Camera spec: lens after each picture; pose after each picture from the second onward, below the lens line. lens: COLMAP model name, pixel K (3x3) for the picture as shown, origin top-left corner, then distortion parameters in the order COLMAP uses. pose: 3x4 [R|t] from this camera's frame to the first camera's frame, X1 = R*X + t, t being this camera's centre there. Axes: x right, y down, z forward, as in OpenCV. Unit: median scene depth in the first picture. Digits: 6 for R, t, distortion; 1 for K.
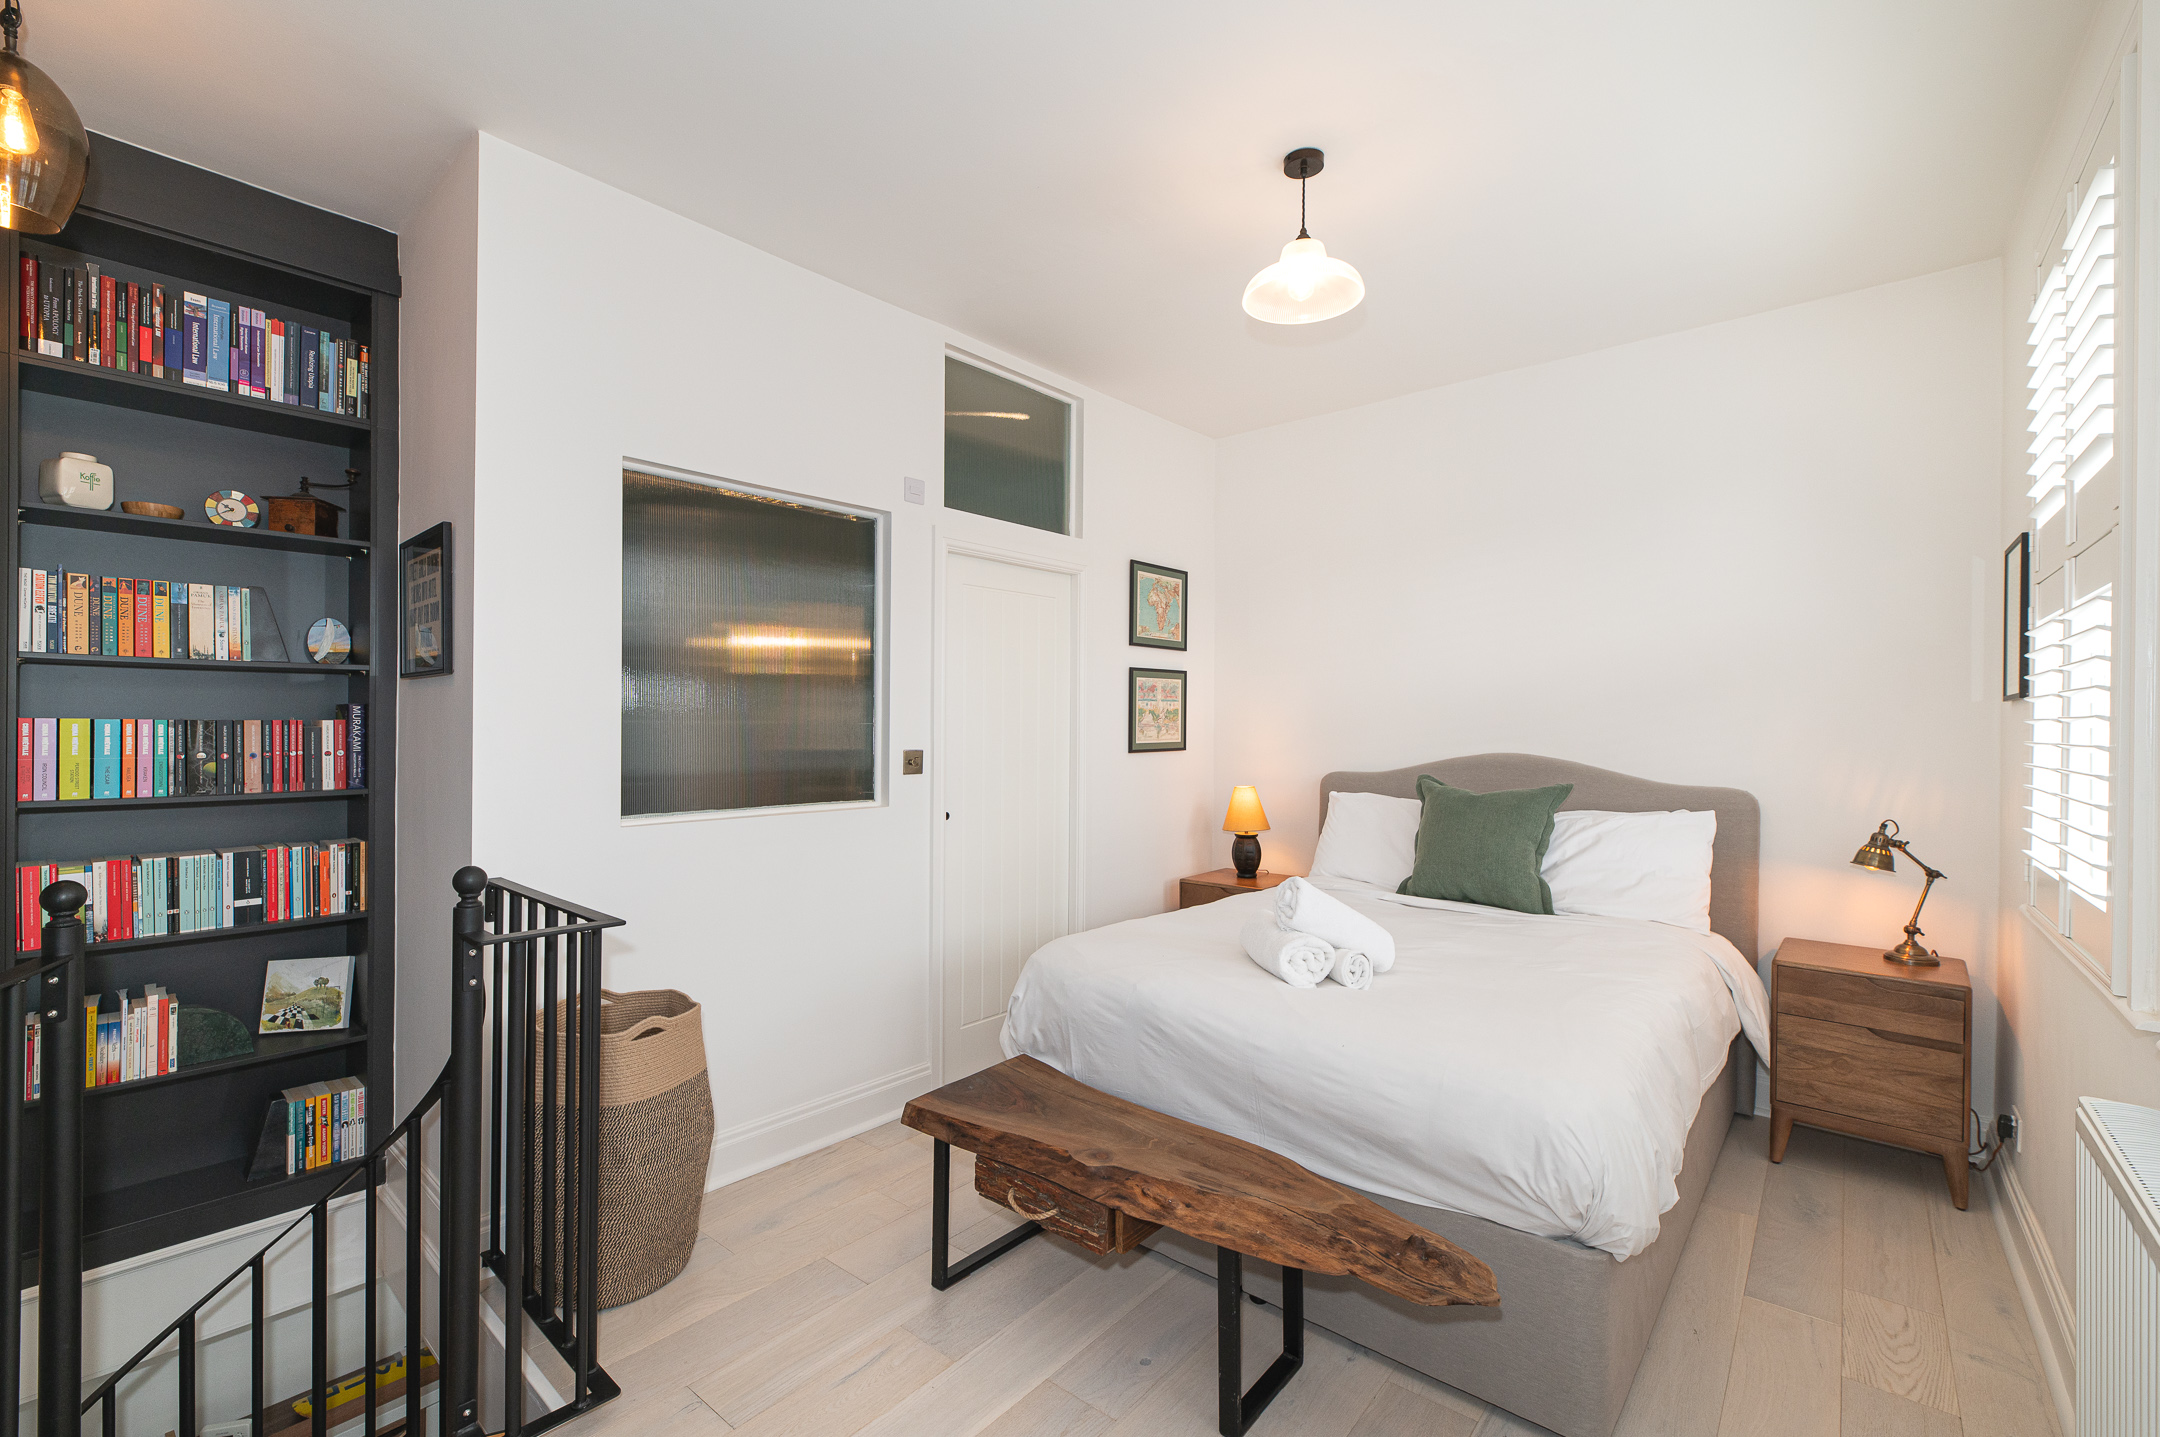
lens RADIAL K [[936.1, 0, 1085.2], [0, 936.1, 728.9], [0, 0, 1]] dist [-0.003487, 0.001326]
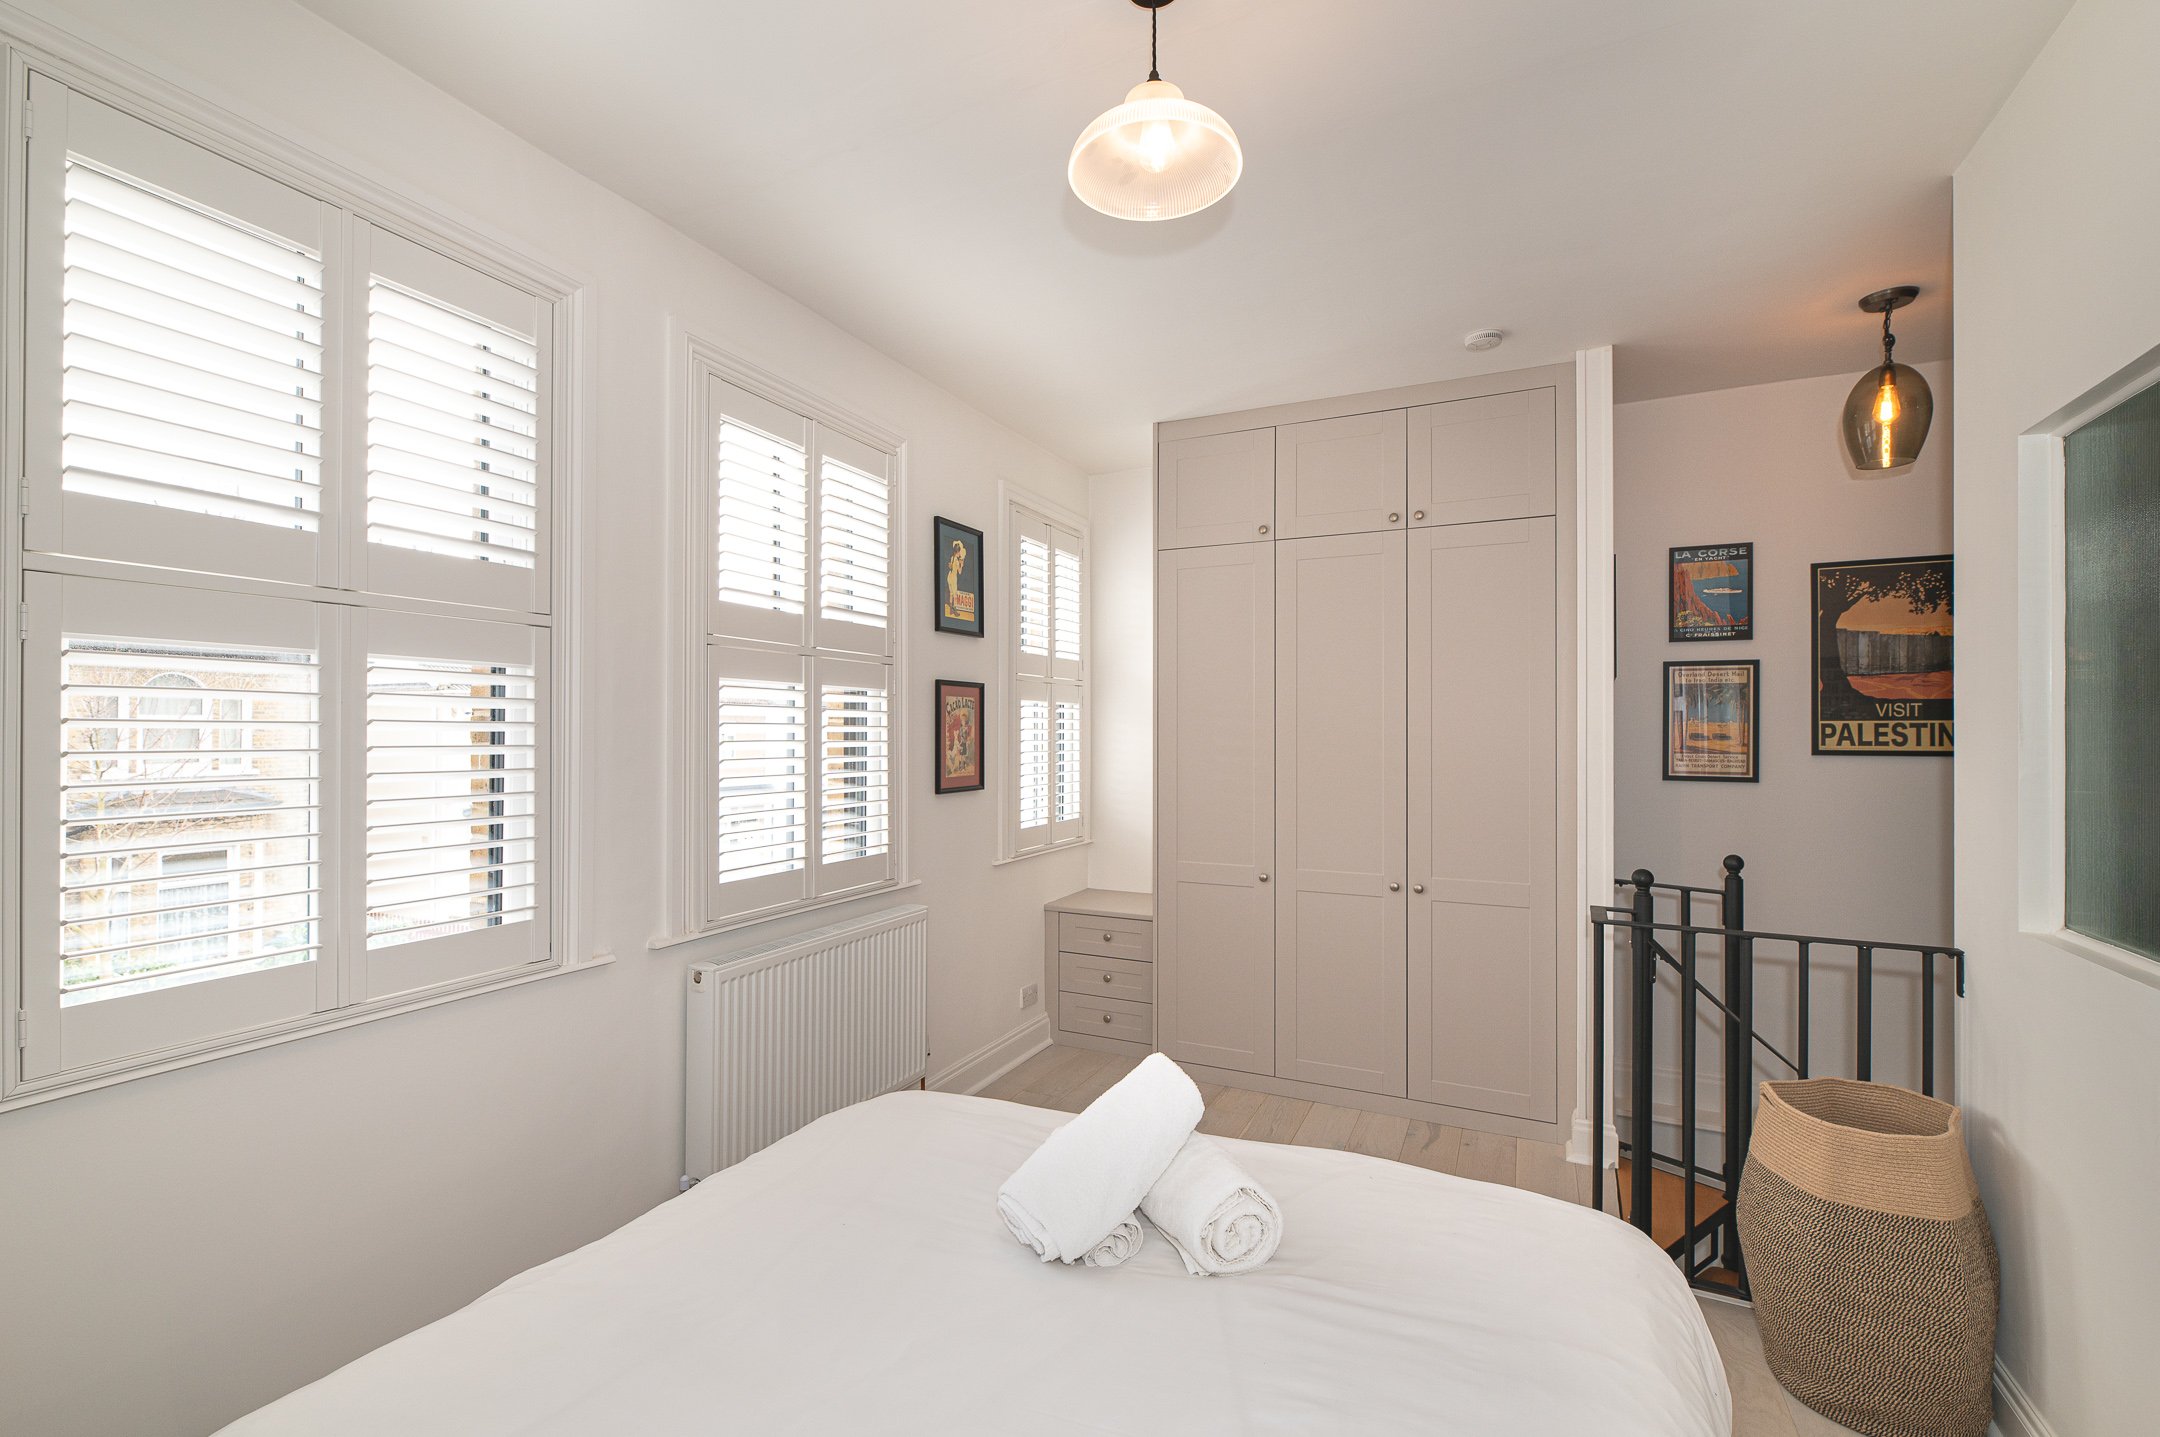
lens RADIAL K [[936.1, 0, 1078.3], [0, 936.1, 728.3], [0, 0, 1]] dist [-0.003487, 0.001326]
pose [[-0.969505, -0.008591, -0.244921, 0.375136], [-0.007880, 0.999961, -0.003882, -0.043220], [0.244945, -0.001834, -0.969535, 1.365627]]
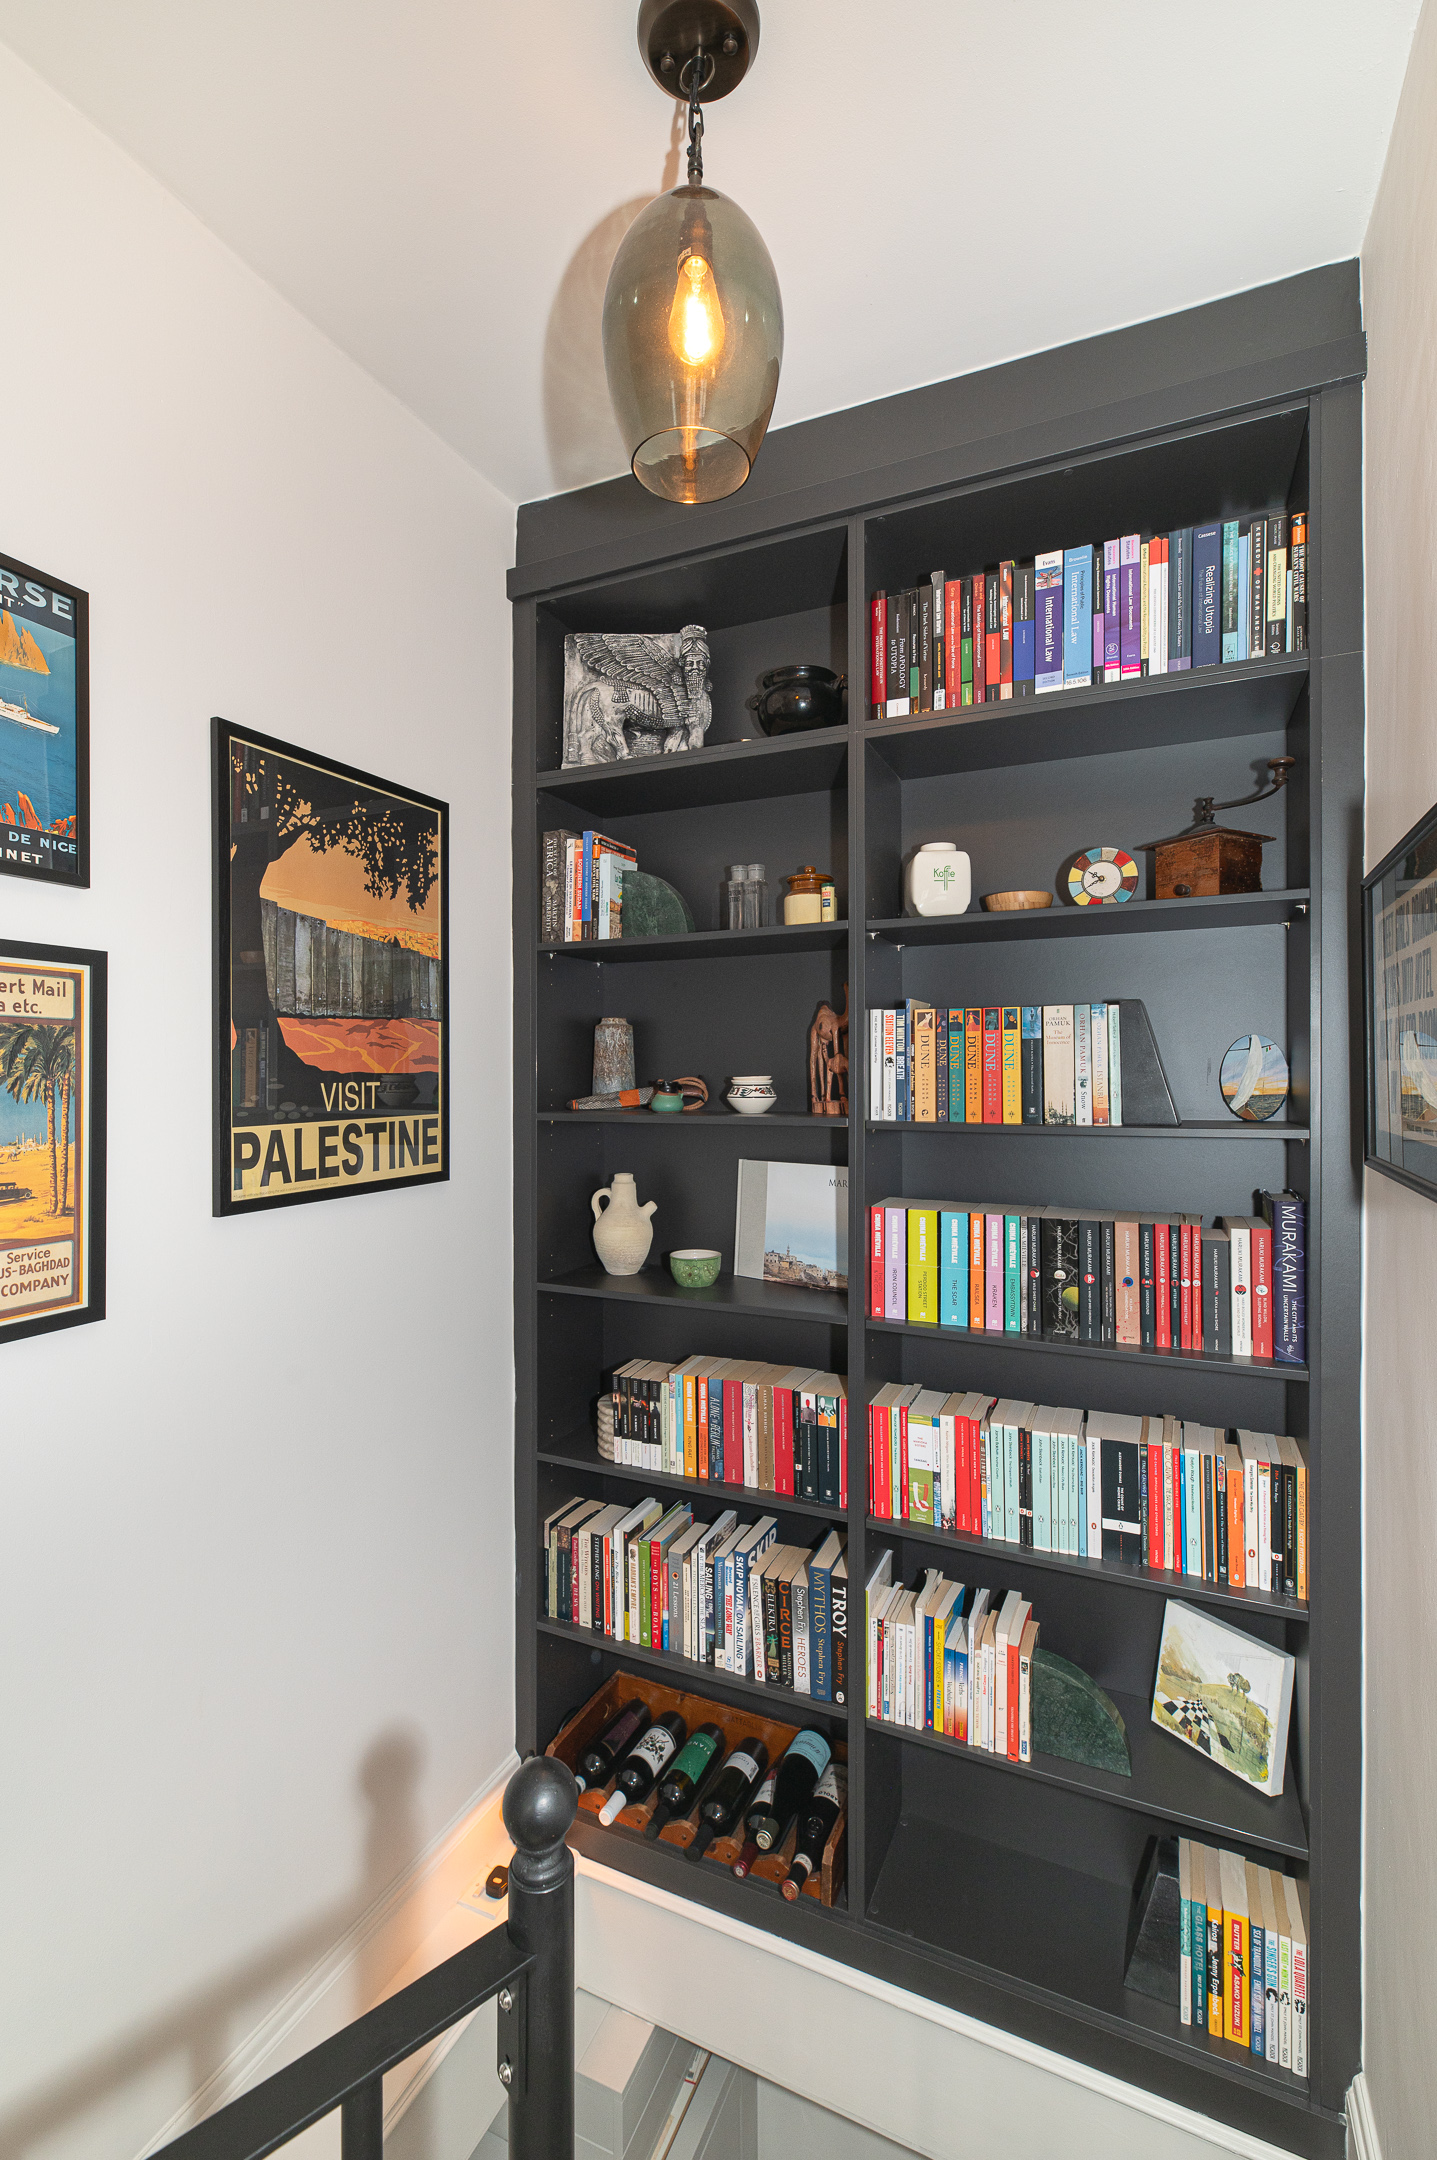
lens RADIAL K [[936.1, 0, 707.4], [0, 936.1, 1072.9], [0, 0, 1]] dist [-0.003487, 0.001326]
pose [[0.276604, -0.007627, -0.960954, -0.345109], [0.000740, 0.999970, -0.007724, -0.089285], [0.960984, 0.001425, 0.276601, 0.510994]]
